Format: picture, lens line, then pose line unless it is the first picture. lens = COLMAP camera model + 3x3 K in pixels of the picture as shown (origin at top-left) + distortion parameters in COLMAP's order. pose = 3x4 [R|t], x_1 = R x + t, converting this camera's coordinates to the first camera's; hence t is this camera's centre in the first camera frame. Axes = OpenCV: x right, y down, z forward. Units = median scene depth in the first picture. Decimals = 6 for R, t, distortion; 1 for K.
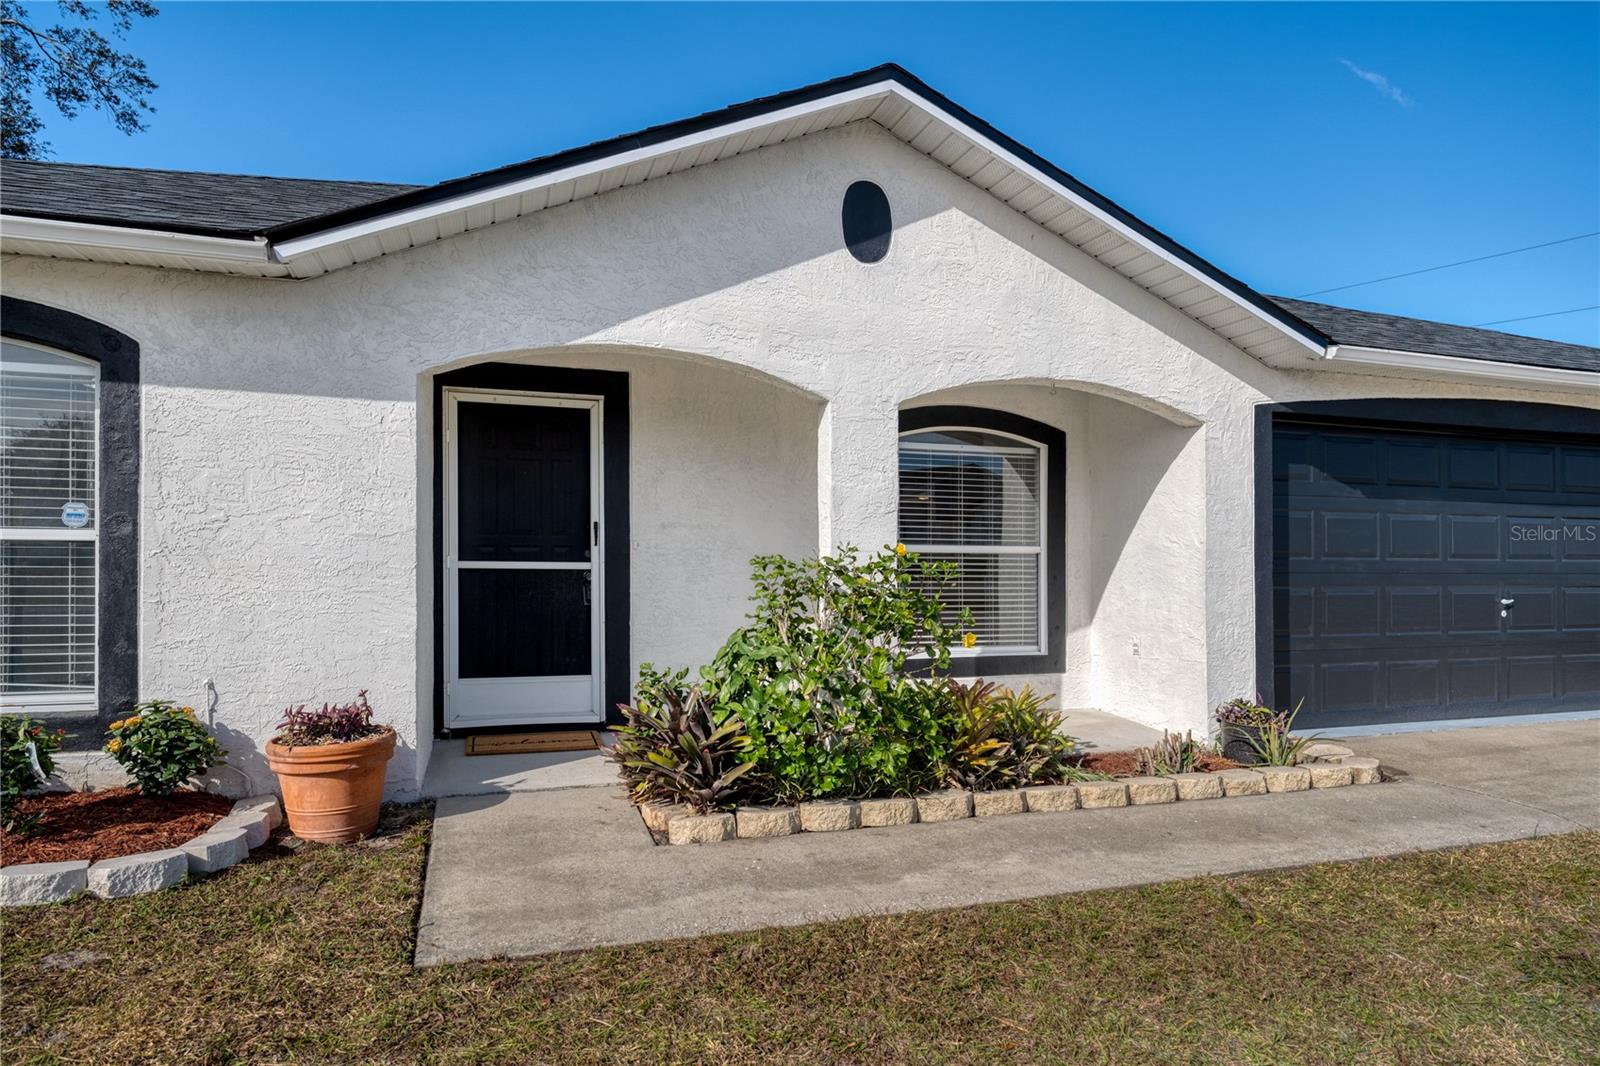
lens RADIAL K [[928.1, 0, 800.0], [0, 928.1, 533.0], [0, 0, 1]] dist [-0.005224, -0.001188]
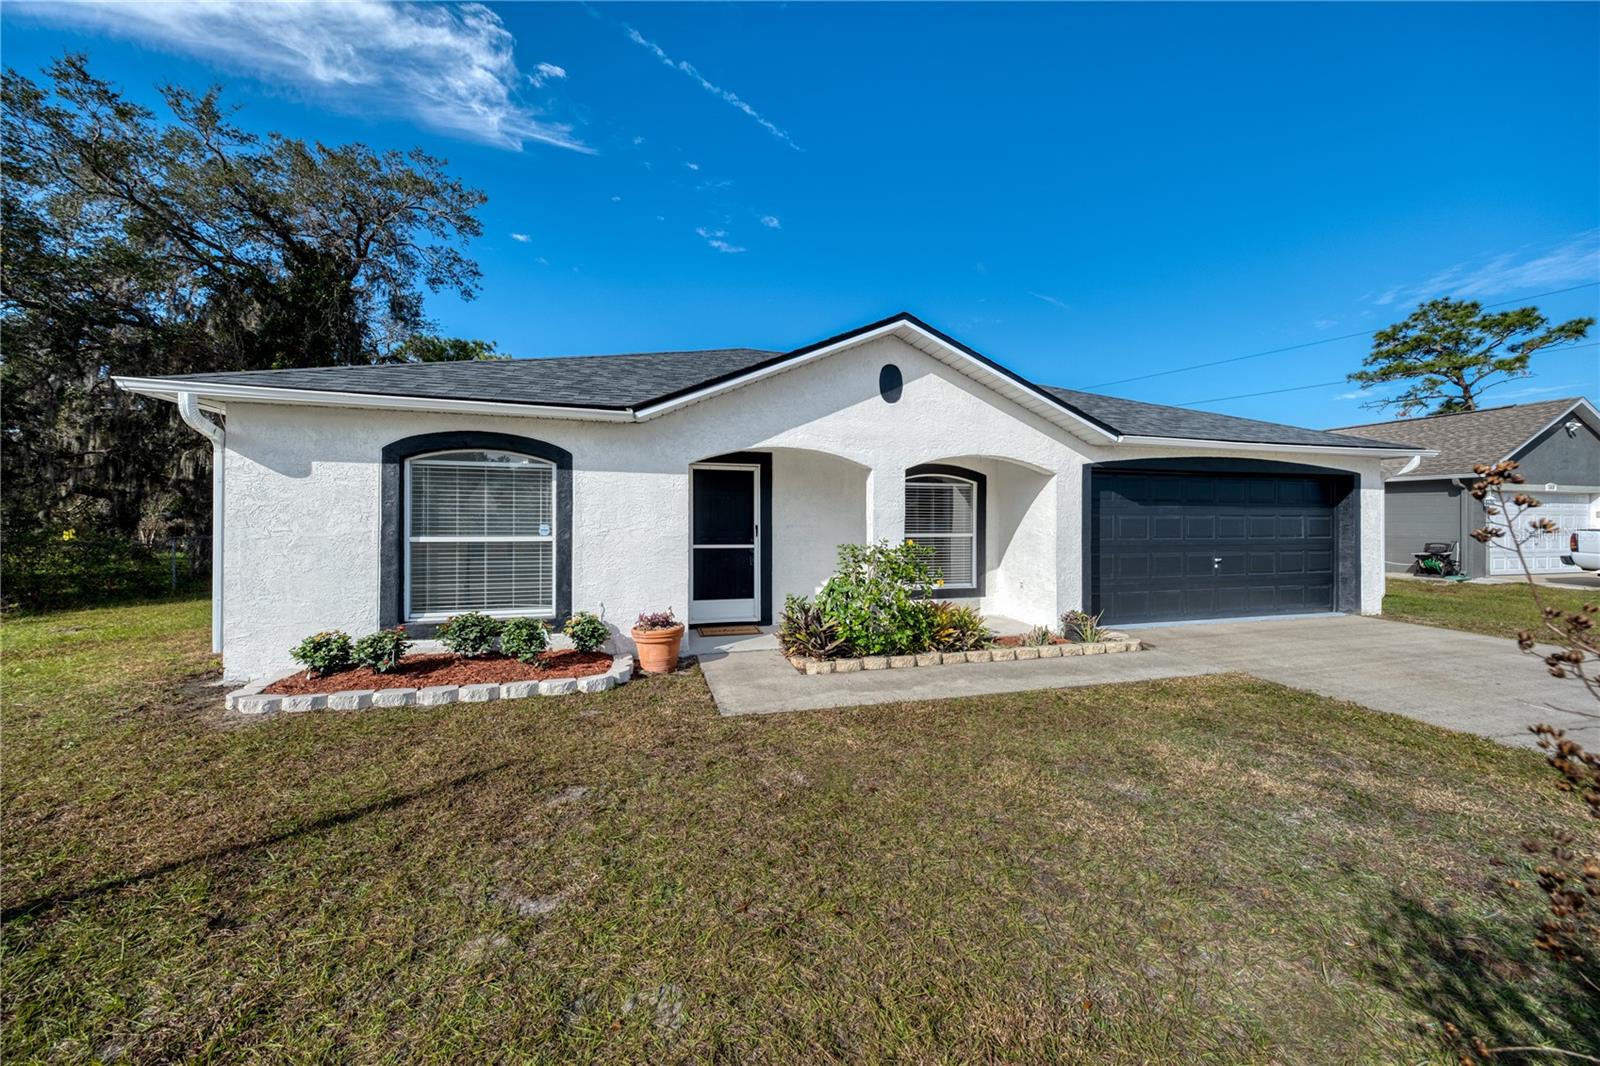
lens RADIAL K [[563.9, 0, 802.4], [0, 563.9, 531.7], [0, 0, 1]] dist [0.007034, -0.000192]
pose [[0.999361, -0.005788, -0.035267, -0.088828], [0.007193, 0.999180, 0.039846, -0.056337], [0.035007, -0.040074, 0.998583, -0.306840]]
